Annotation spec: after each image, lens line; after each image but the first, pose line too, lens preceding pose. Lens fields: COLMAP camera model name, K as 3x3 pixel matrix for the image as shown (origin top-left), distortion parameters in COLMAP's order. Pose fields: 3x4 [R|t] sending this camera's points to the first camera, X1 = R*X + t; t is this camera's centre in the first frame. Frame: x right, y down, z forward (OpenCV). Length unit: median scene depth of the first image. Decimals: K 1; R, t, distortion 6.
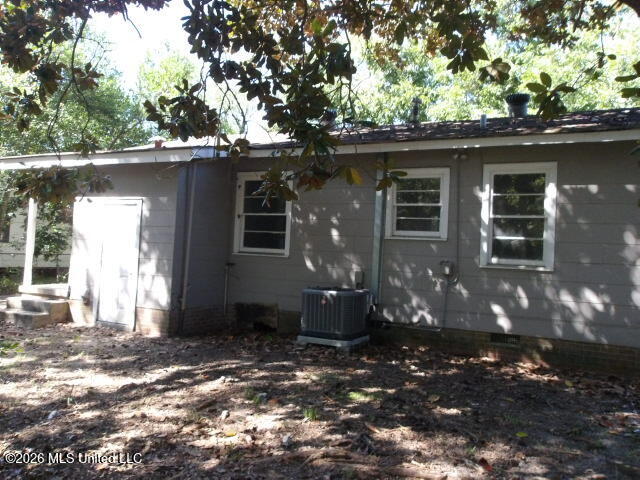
lens RADIAL K [[524.3, 0, 320.9], [0, 524.3, 236.6], [0, 0, 1]] dist [0.010947, -0.000781]
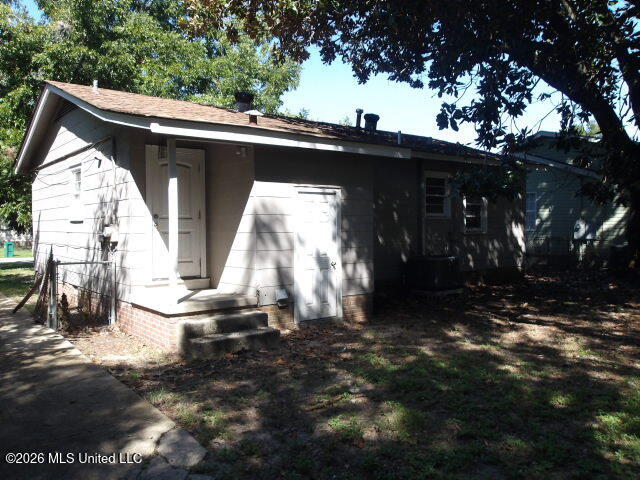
lens RADIAL K [[524.3, 0, 320.9], [0, 524.3, 236.6], [0, 0, 1]] dist [0.010947, -0.000781]
pose [[0.418938, -0.074217, 0.904977, -1.293574], [-0.007865, 0.996320, 0.085349, -0.066357], [-0.907981, -0.042874, 0.416812, 0.638367]]
